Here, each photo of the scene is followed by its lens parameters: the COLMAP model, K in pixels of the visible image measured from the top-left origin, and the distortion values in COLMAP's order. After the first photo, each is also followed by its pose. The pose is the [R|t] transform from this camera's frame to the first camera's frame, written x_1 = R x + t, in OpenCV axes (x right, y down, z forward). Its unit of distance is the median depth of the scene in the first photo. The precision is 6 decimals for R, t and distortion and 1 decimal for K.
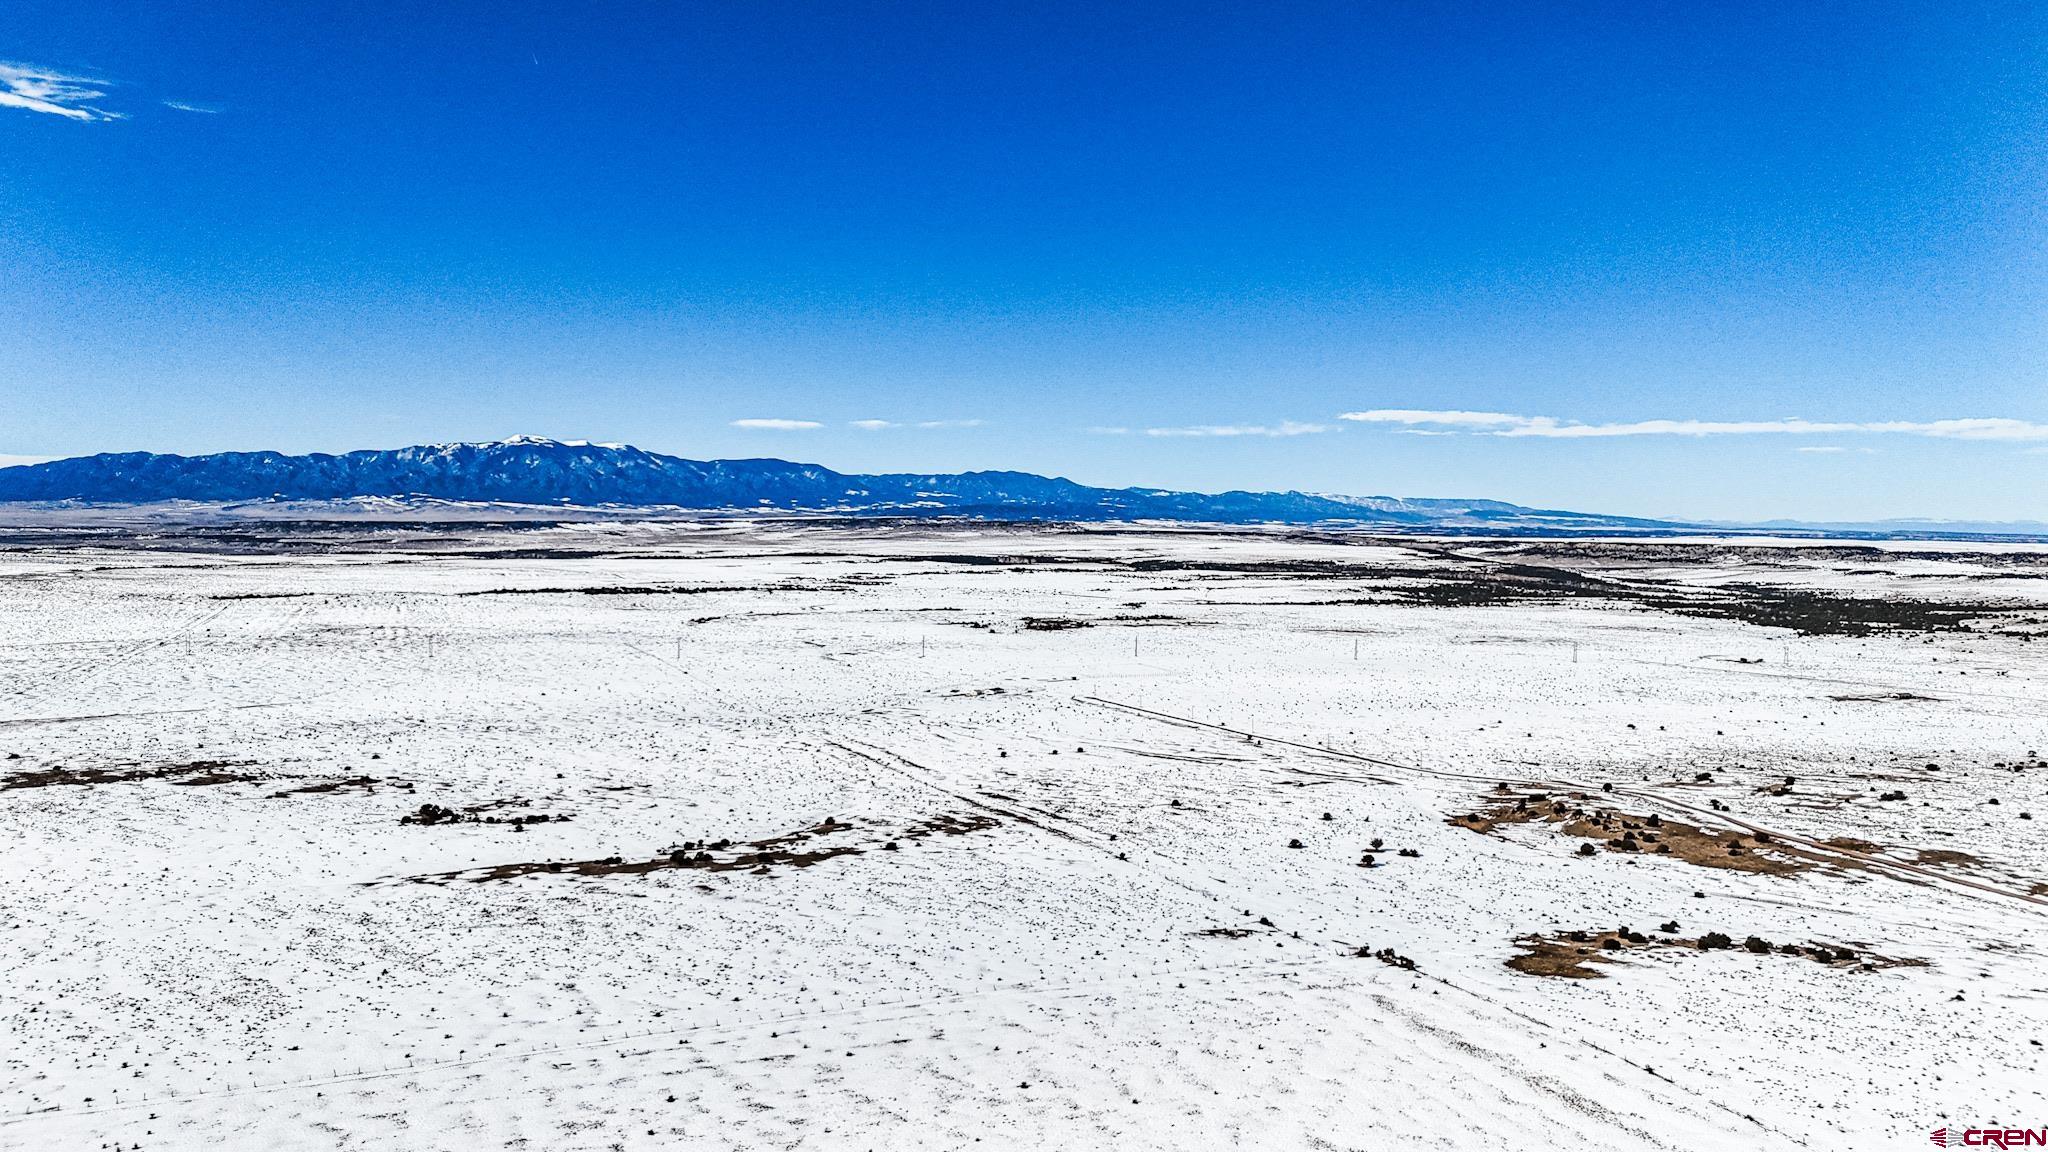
lens RADIAL K [[1486.9, 0, 1034.0], [0, 1486.9, 578.3], [0, 0, 1]] dist [0.099194, -0.109614]
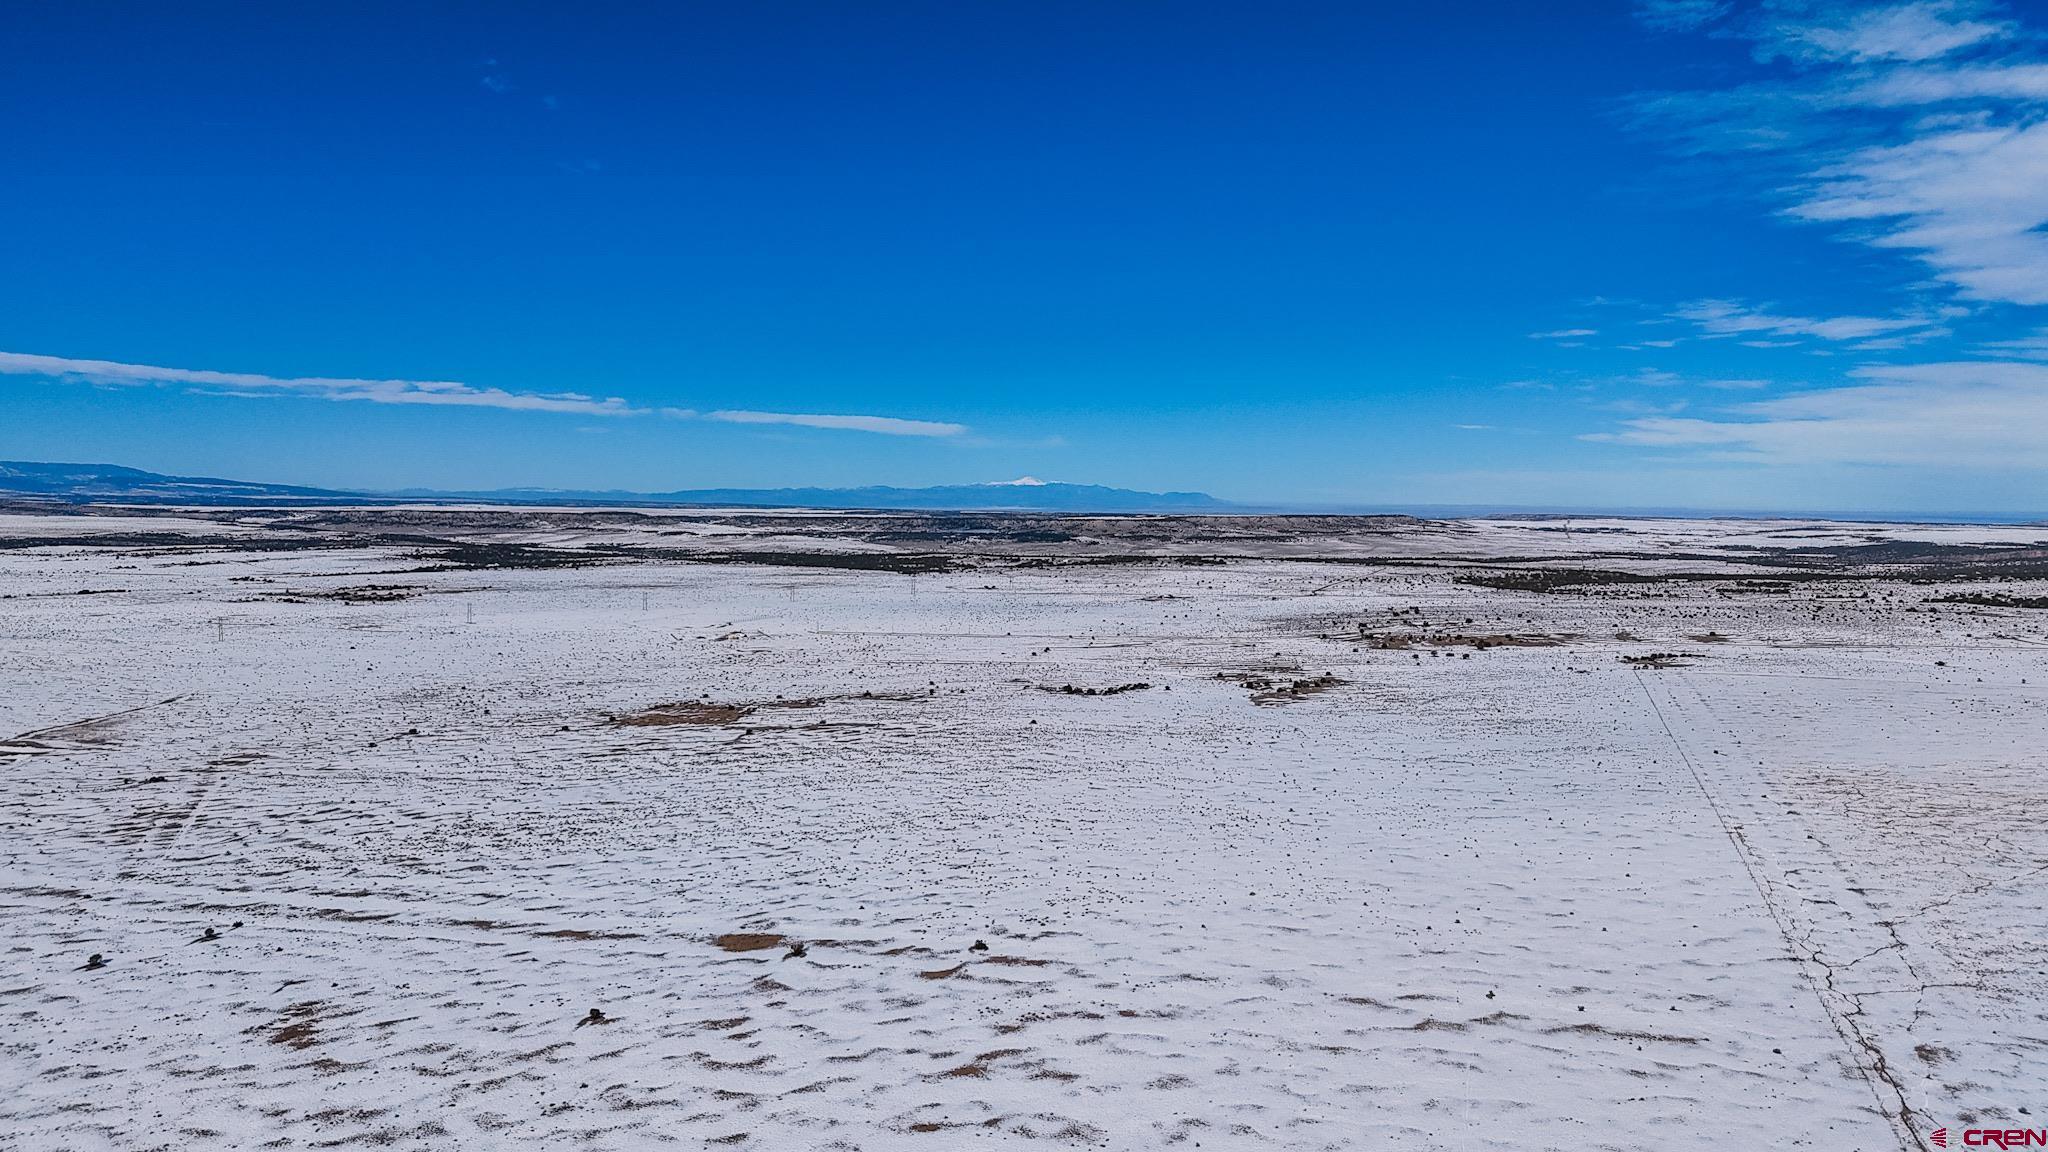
lens RADIAL K [[1494.0, 0, 1035.3], [0, 1494.0, 579.1], [0, 0, 1]] dist [0.082098, -0.087719]
pose [[0.662968, -0.044922, 0.747298, -0.141652], [0.029241, 0.998990, 0.034110, -0.000018], [-0.748076, -0.000762, 0.663613, 0.007962]]
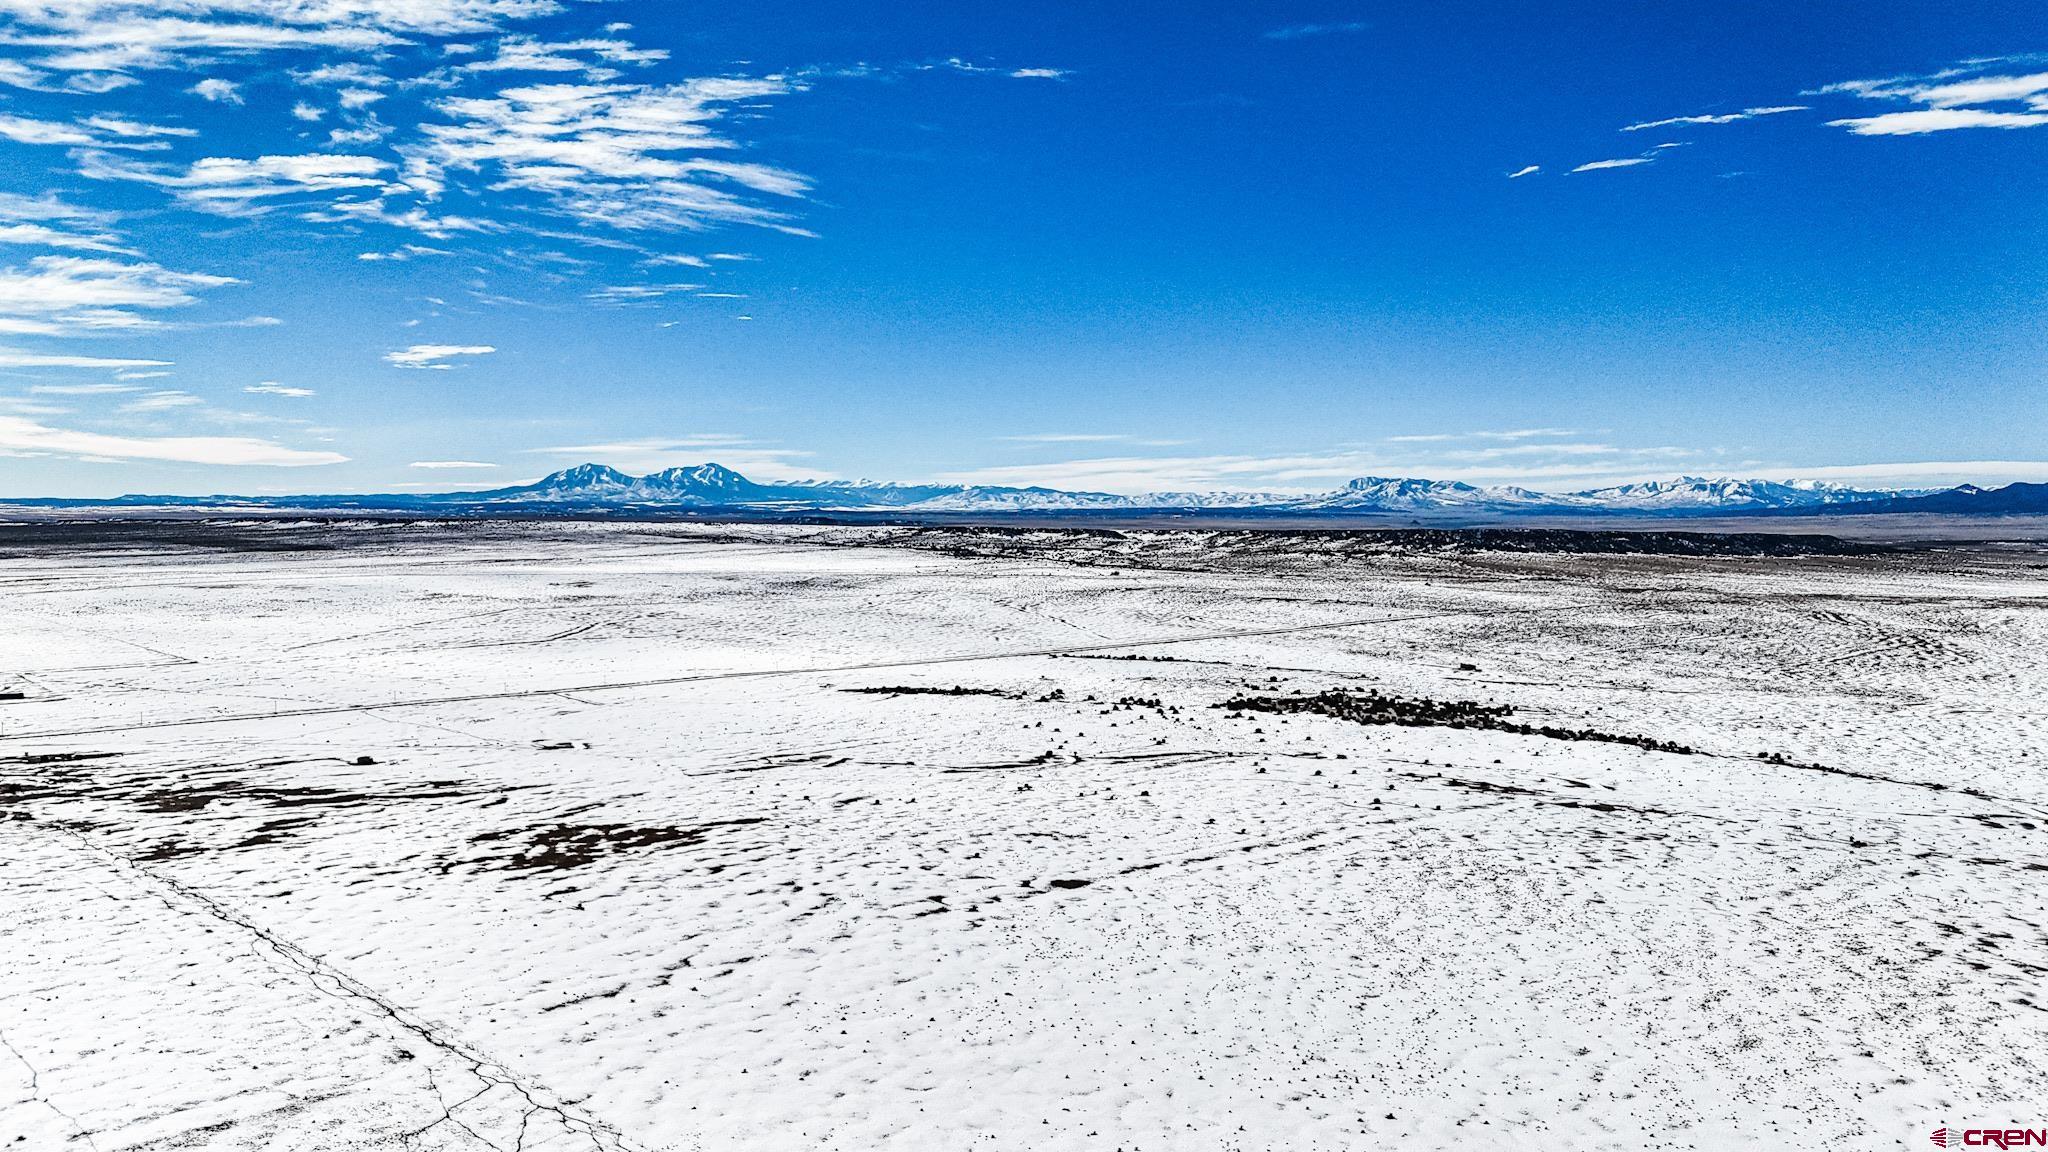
lens RADIAL K [[1495.1, 0, 1033.0], [0, 1495.1, 568.6], [0, 0, 1]] dist [0.079221, -0.079867]
pose [[0.373629, 0.031595, -0.927040, -0.025349], [-0.042682, 0.998947, 0.016844, -0.004714], [0.926596, 0.033275, 0.374584, 0.018220]]
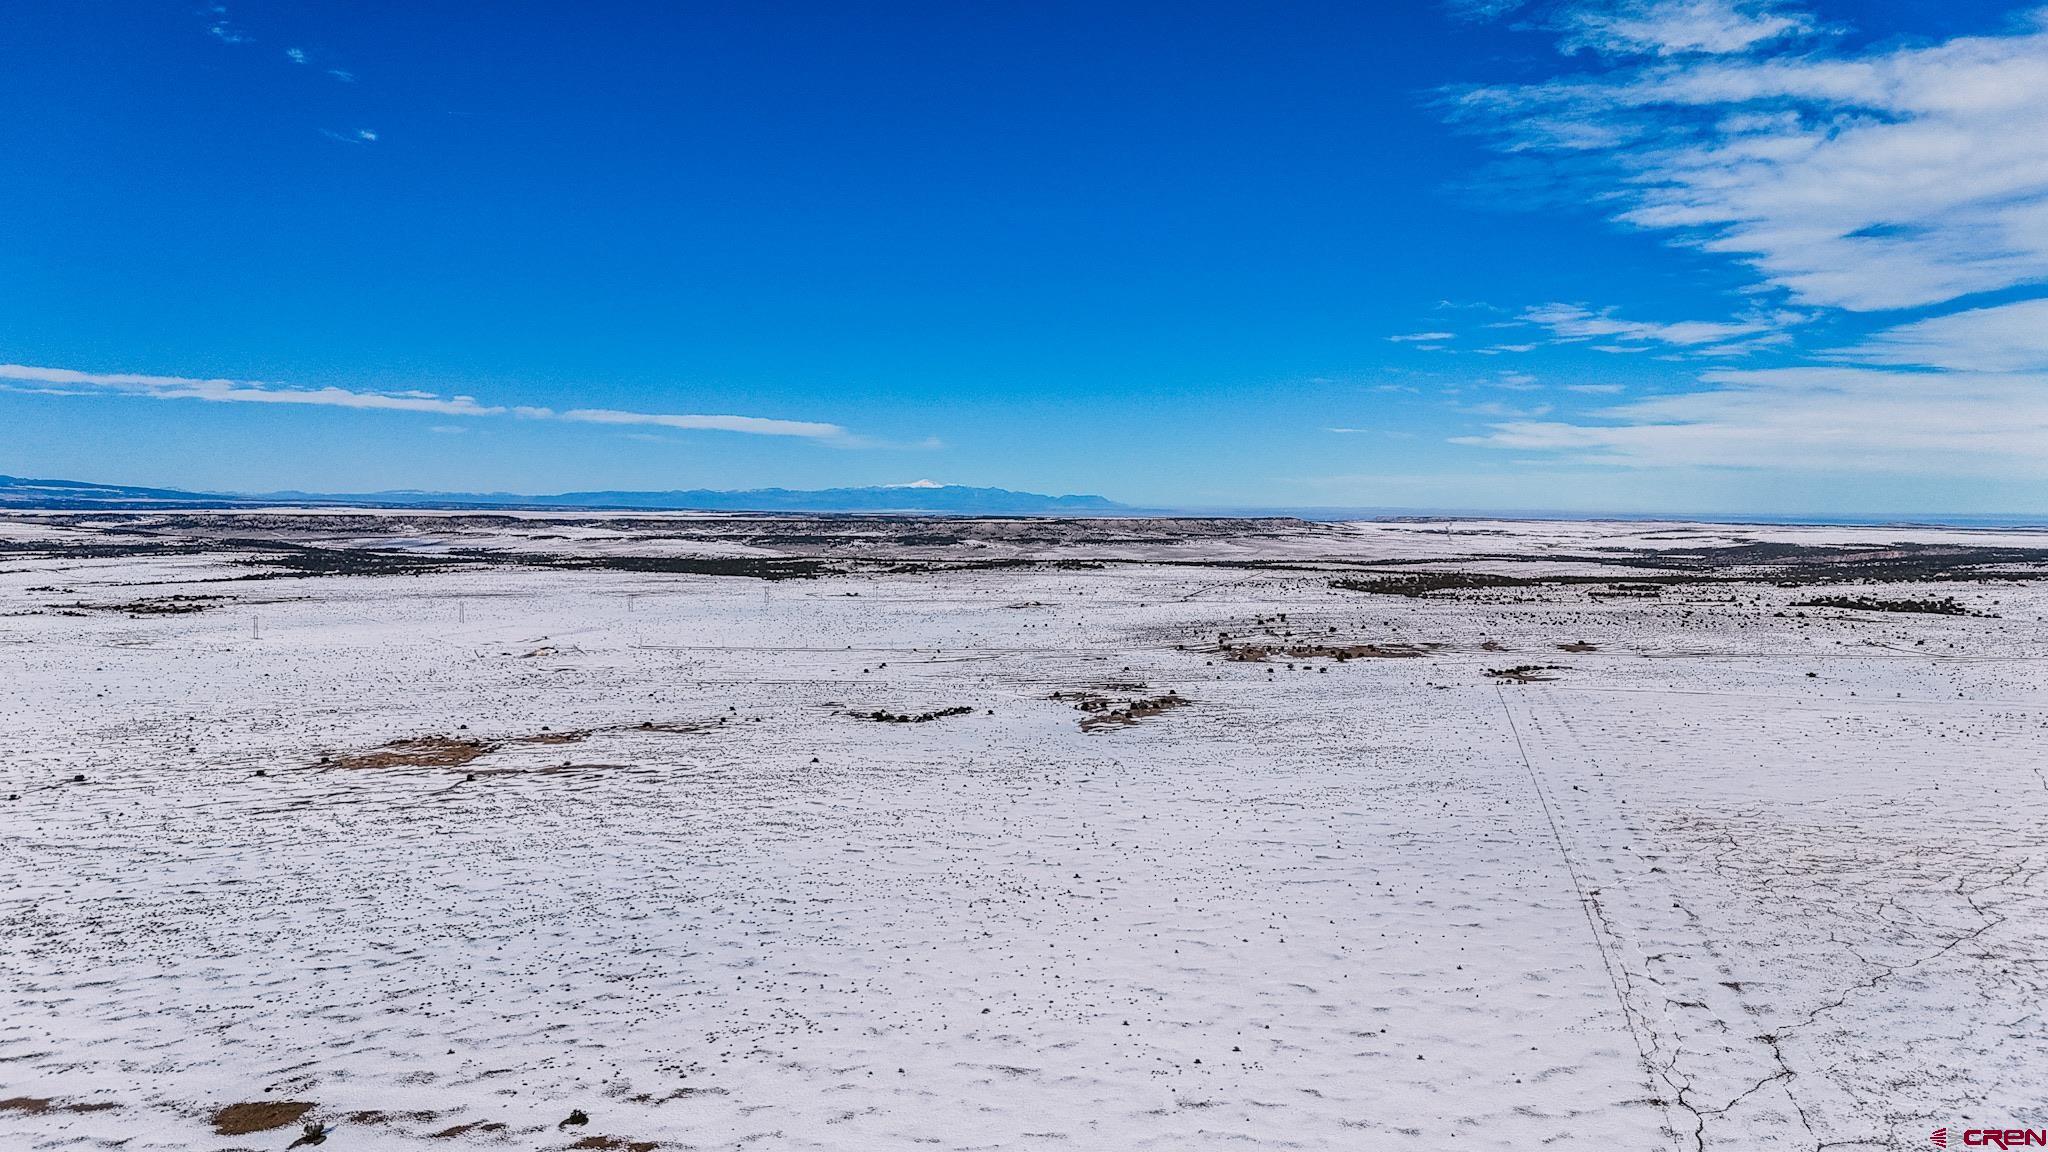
lens RADIAL K [[1494.0, 0, 1035.3], [0, 1494.0, 579.1], [0, 0, 1]] dist [0.082098, -0.087719]
pose [[0.609868, -0.046265, 0.791152, -0.126032], [0.031155, 0.998922, 0.034398, -0.000085], [-0.791891, 0.003670, 0.610652, 0.011764]]
